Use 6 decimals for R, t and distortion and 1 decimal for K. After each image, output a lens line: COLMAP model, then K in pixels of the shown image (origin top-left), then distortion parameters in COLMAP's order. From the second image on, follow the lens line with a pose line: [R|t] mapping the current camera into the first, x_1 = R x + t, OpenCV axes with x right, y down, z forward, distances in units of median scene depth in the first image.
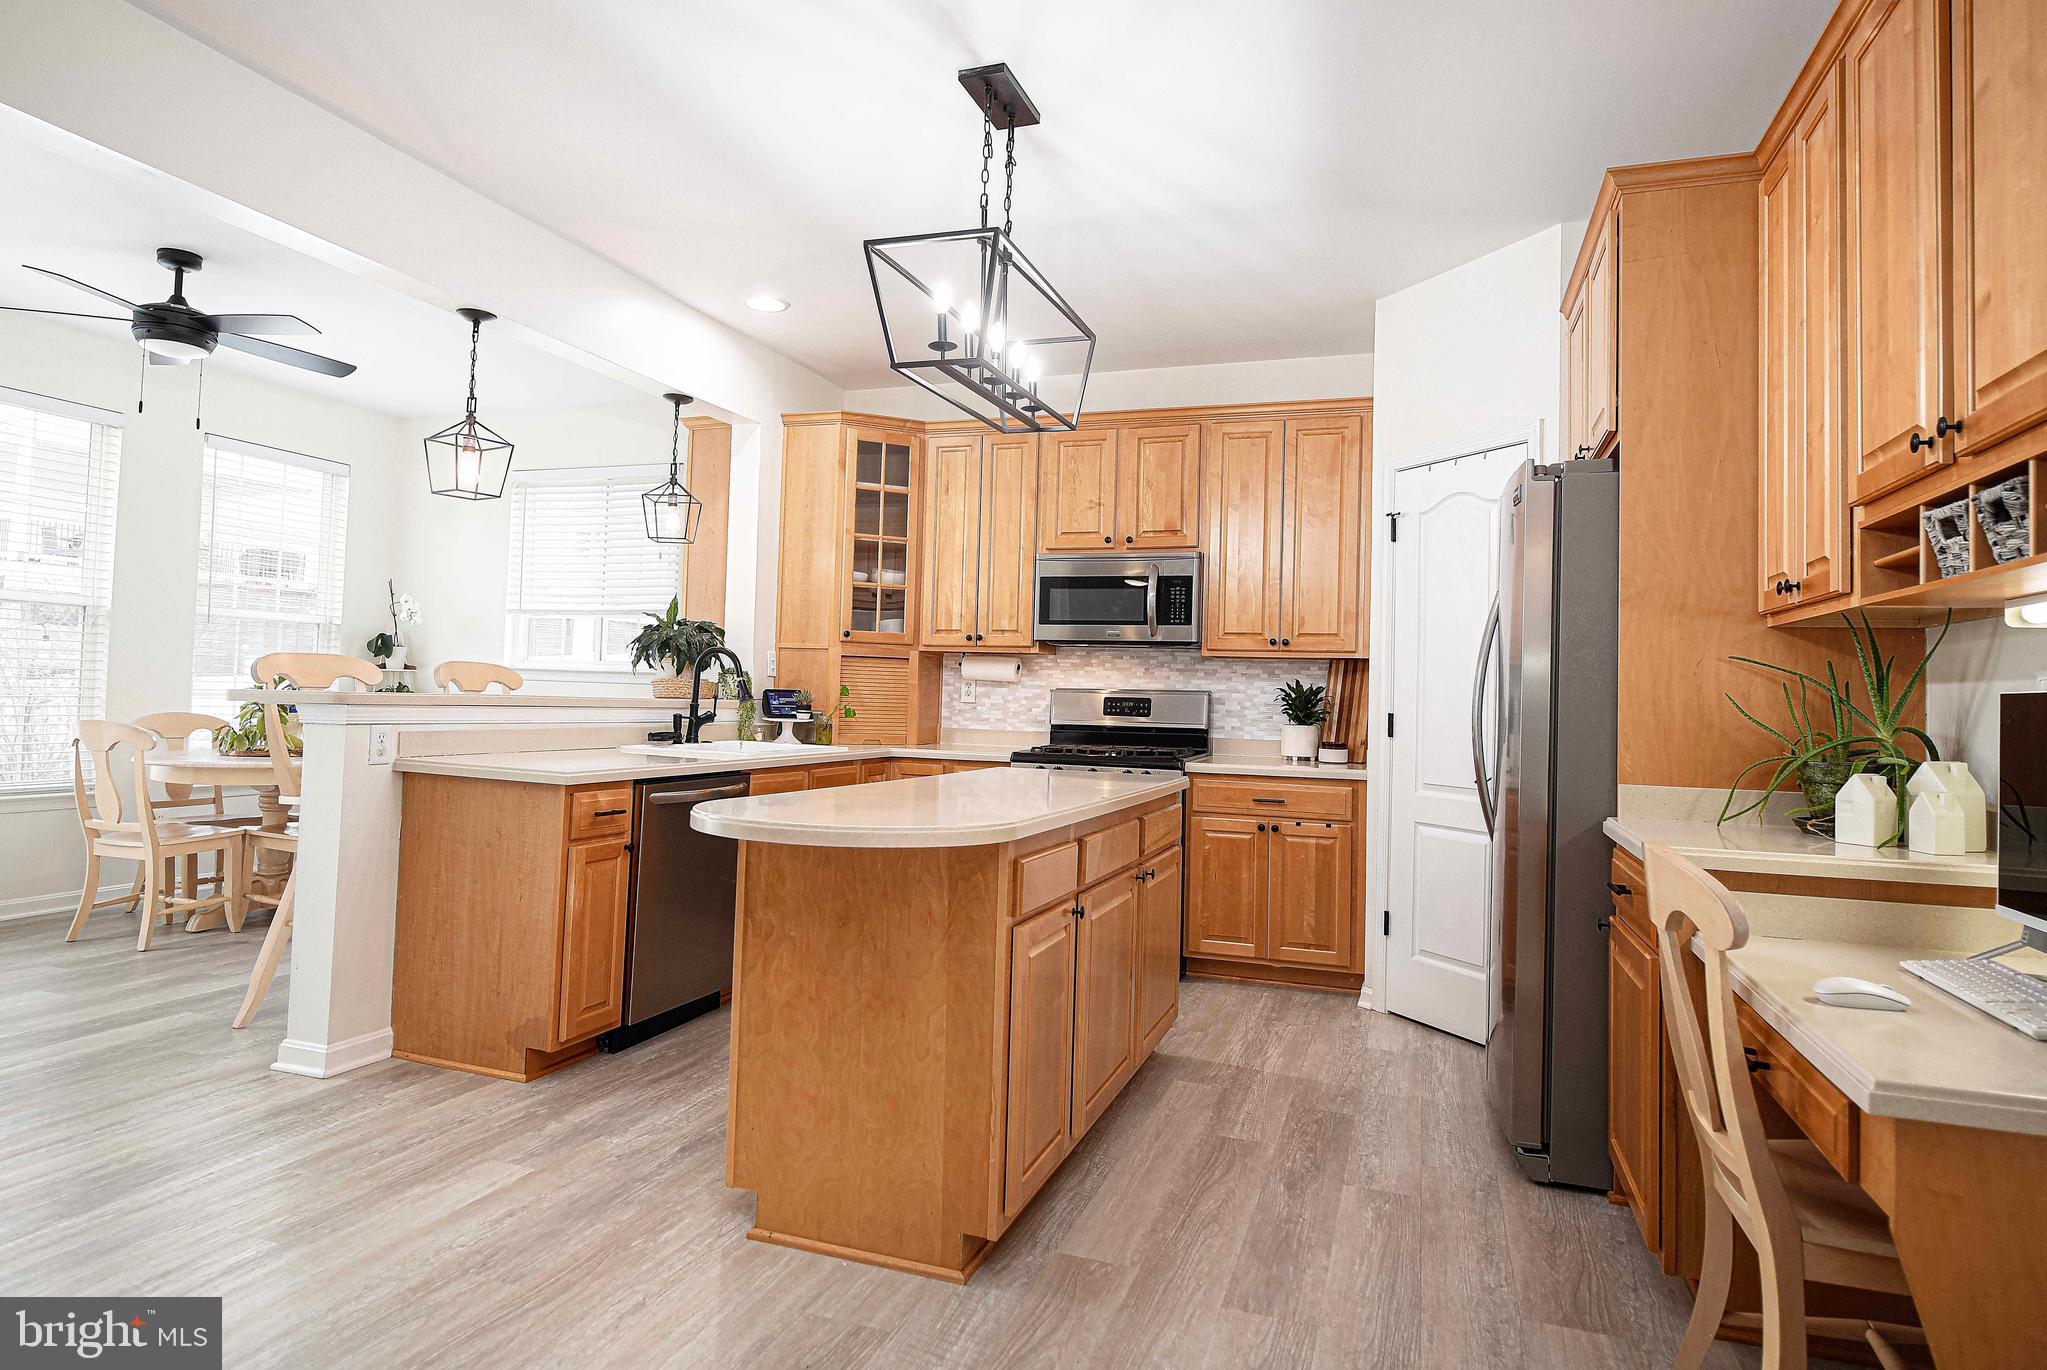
lens RADIAL K [[1176.6, 0, 978.8], [0, 1176.6, 658.5], [0, 0, 1]] dist [-0.004929, -0.000715]
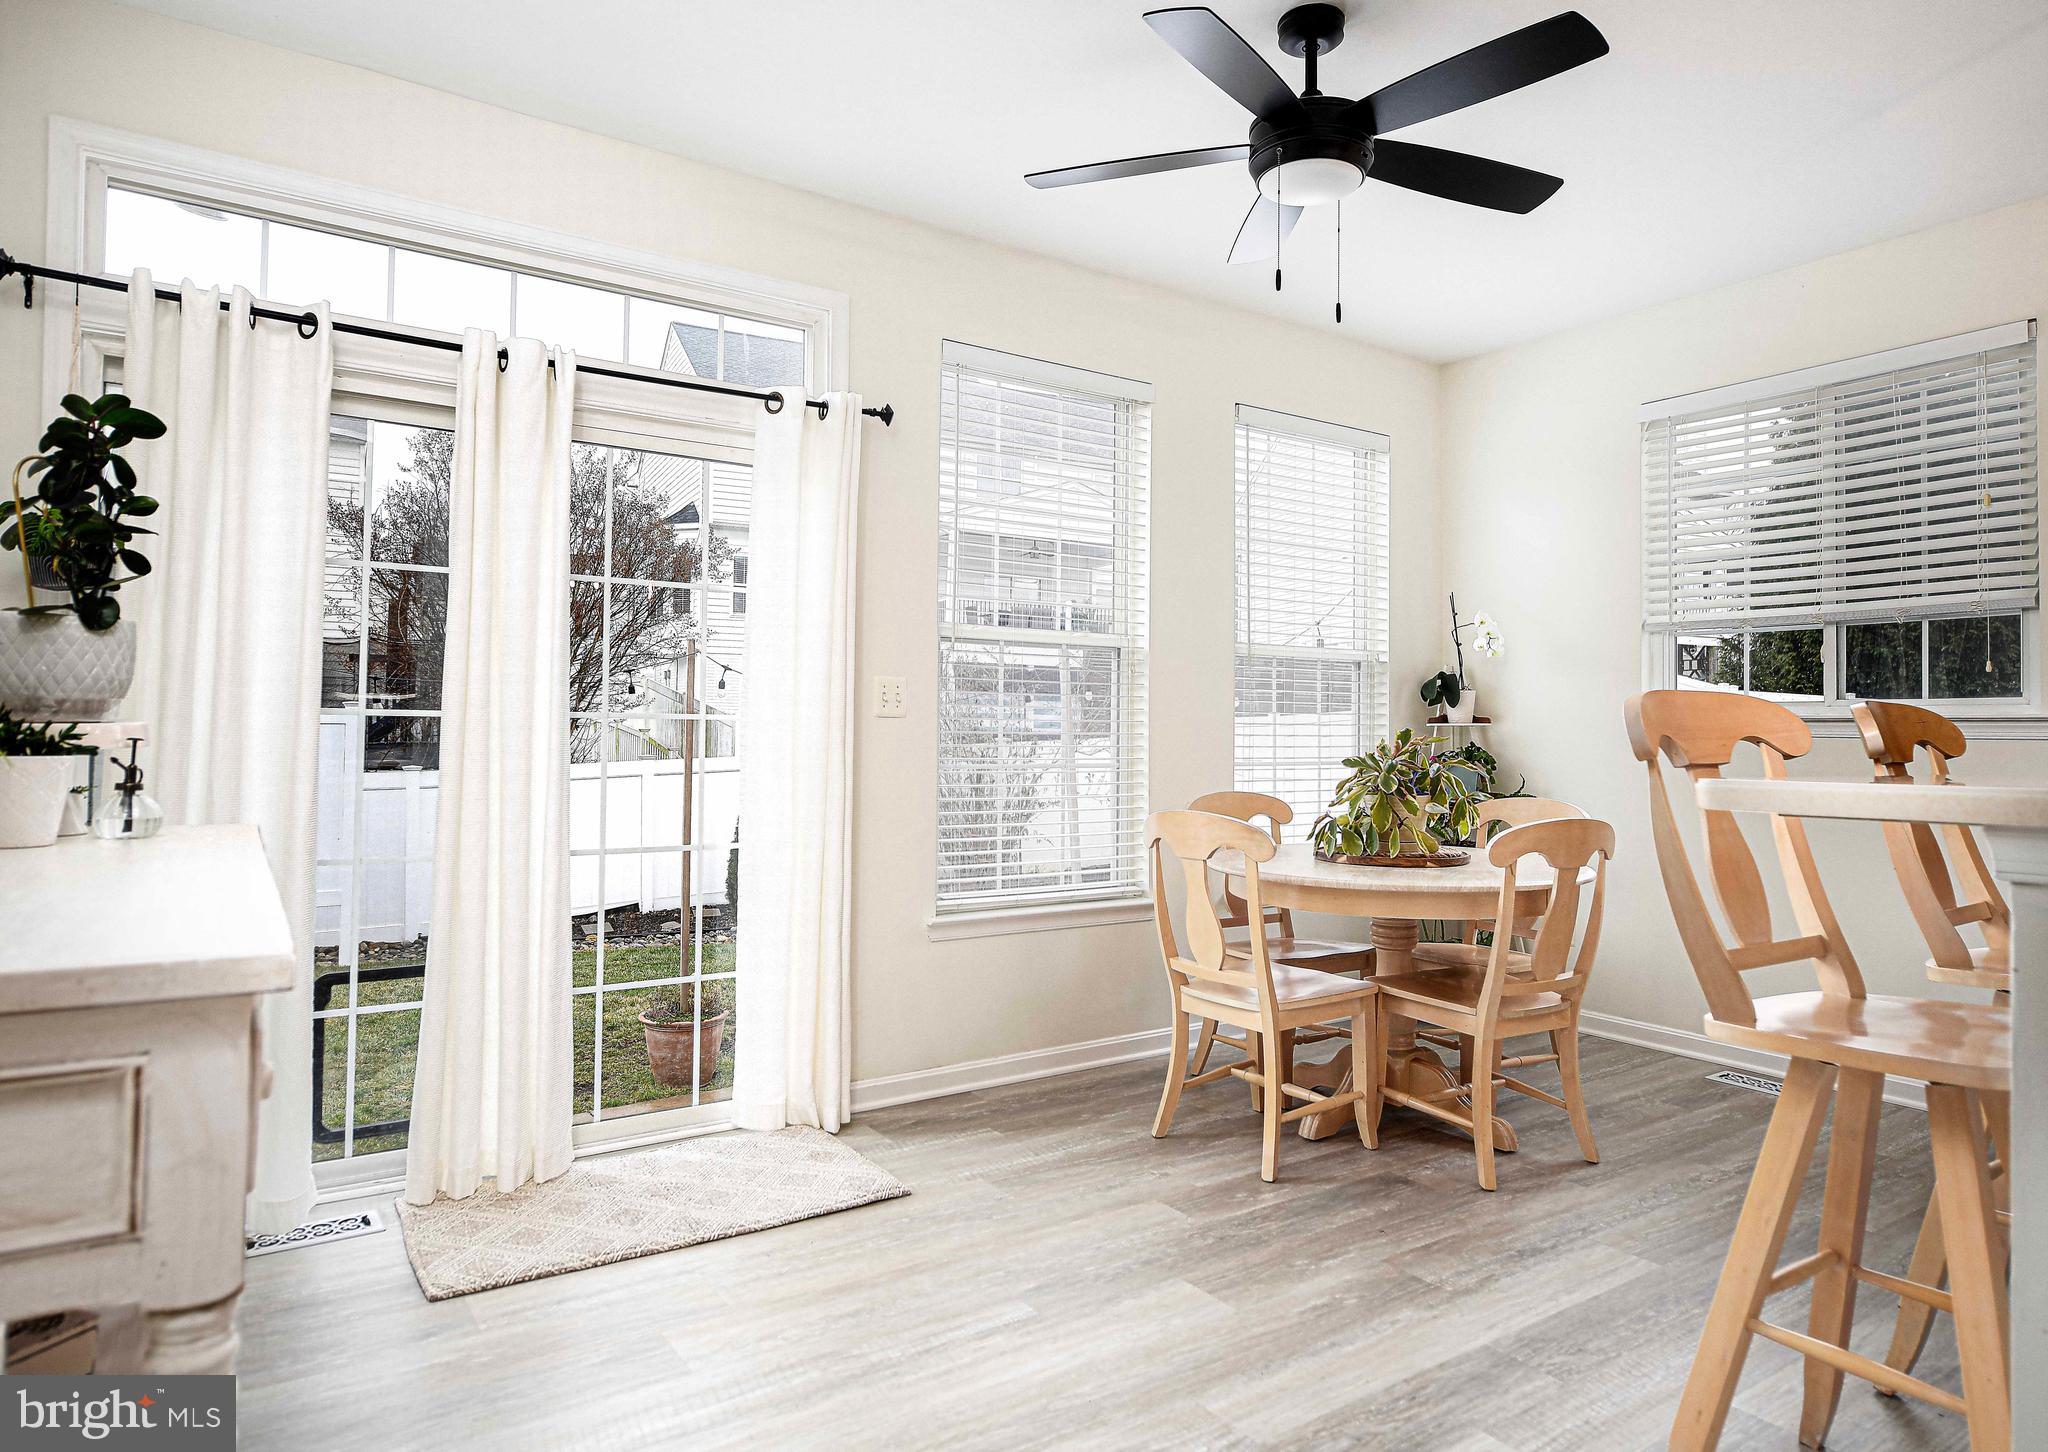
lens RADIAL K [[1239.4, 0, 1007.5], [0, 1239.4, 705.2], [0, 0, 1]] dist [0.000216, -0.002310]
pose [[0.805235, -0.038036, -0.591734, -0.432862], [0.035360, 0.999245, -0.016113, 0.001097], [0.591900, -0.007949, 0.805972, 0.393879]]
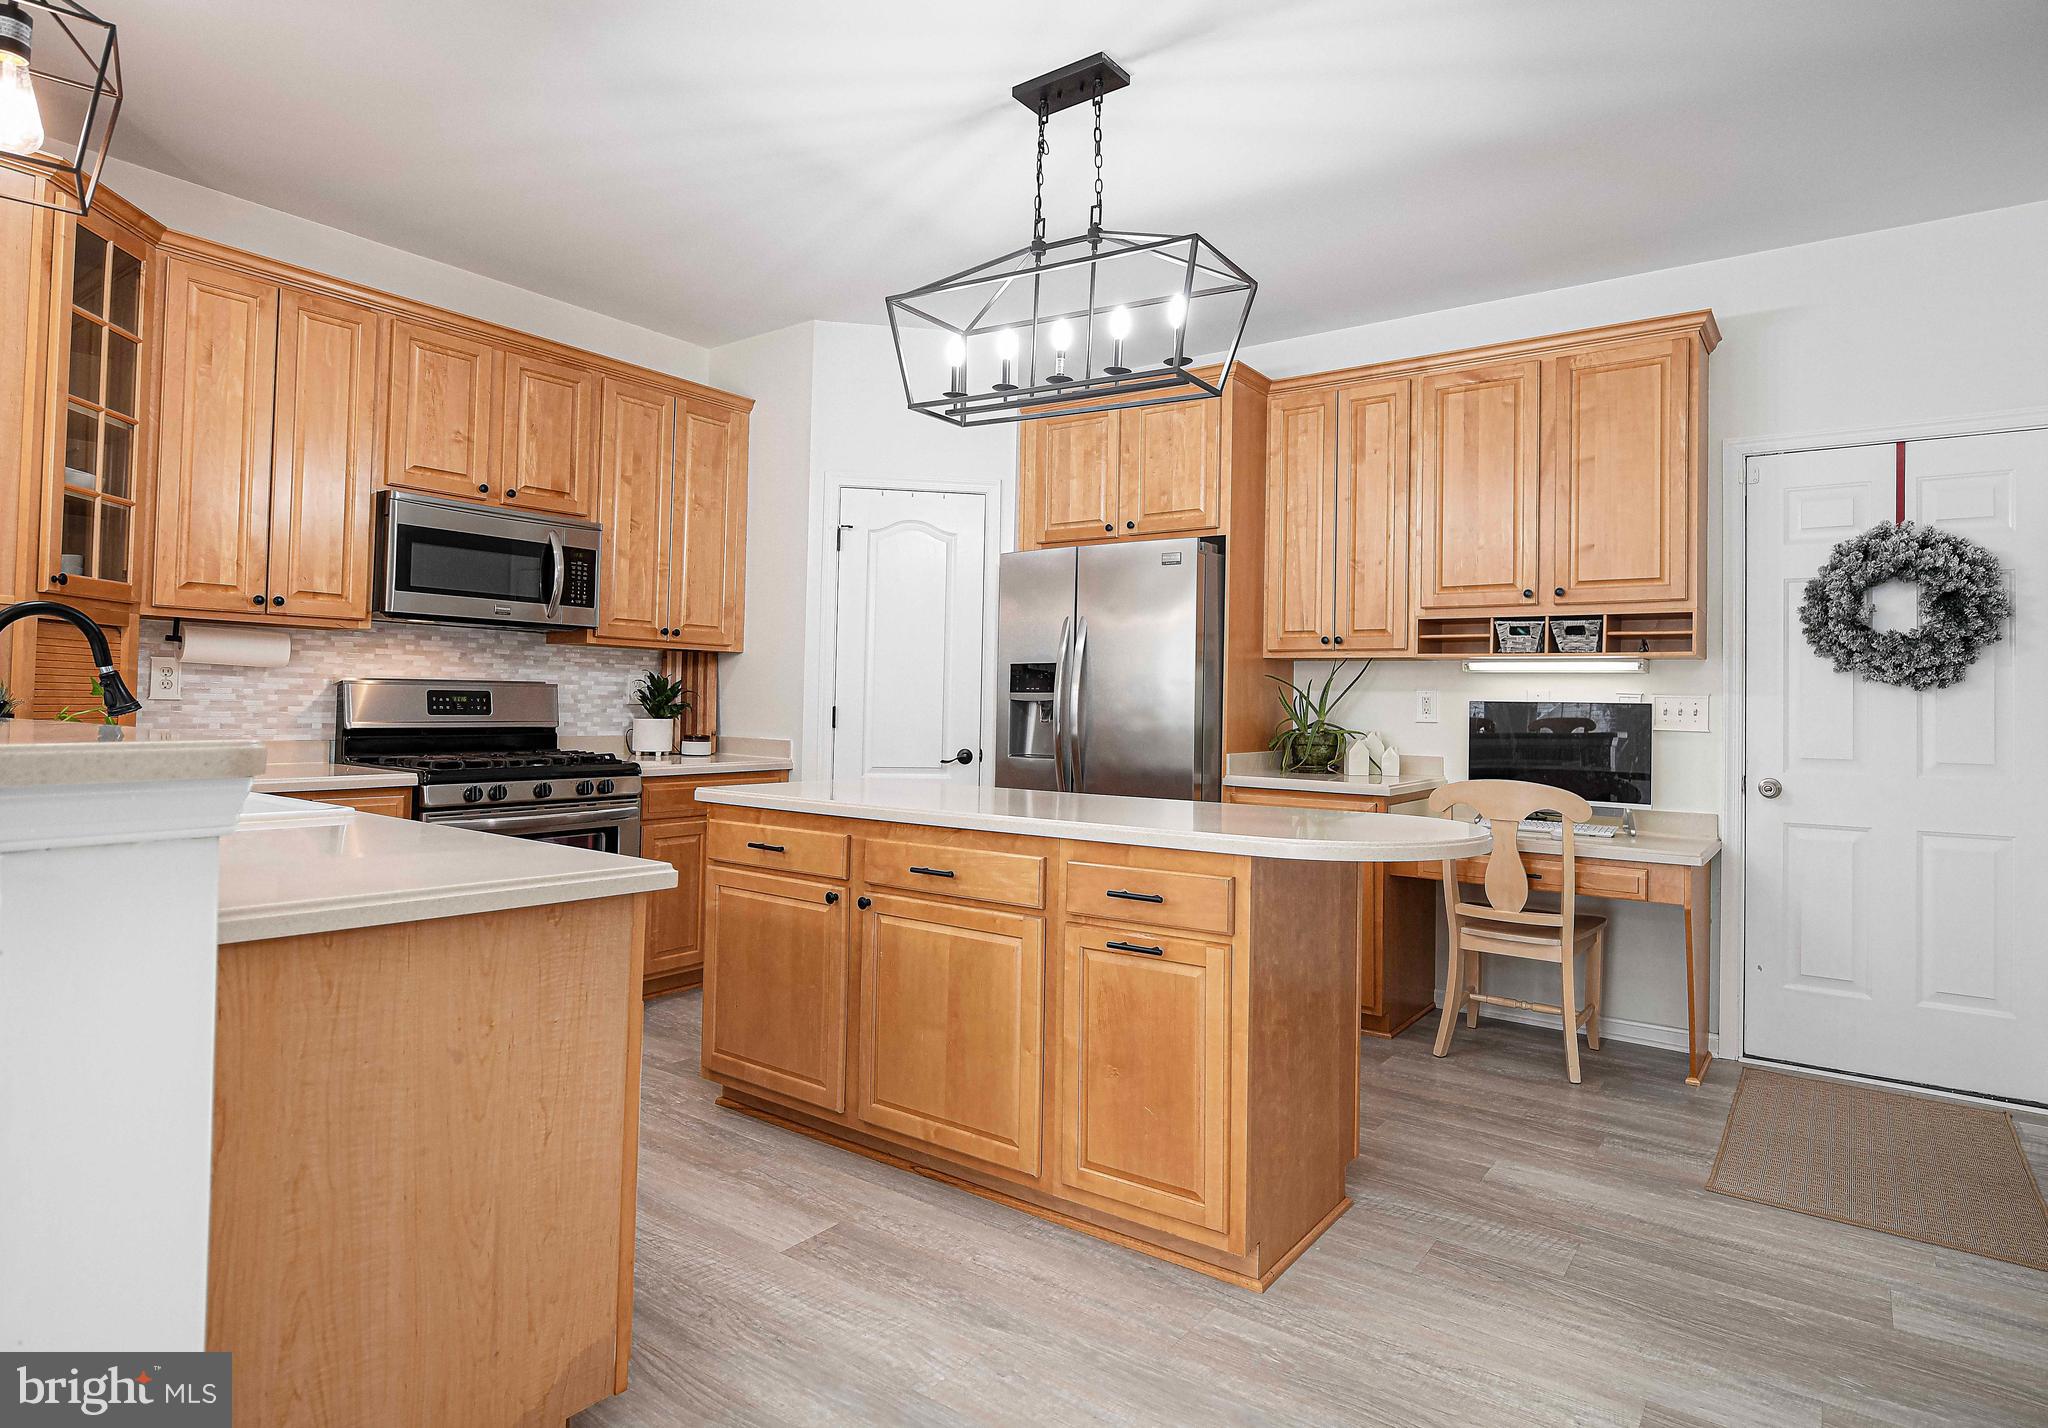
lens RADIAL K [[1123.9, 0, 1060.4], [0, 1123.9, 687.8], [0, 0, 1]] dist [-0.007592, -0.000292]
pose [[0.247517, -0.009990, 0.968832, -0.564201], [-0.043182, 0.998839, 0.021332, -0.002214], [-0.967921, -0.047116, 0.246799, 0.488961]]
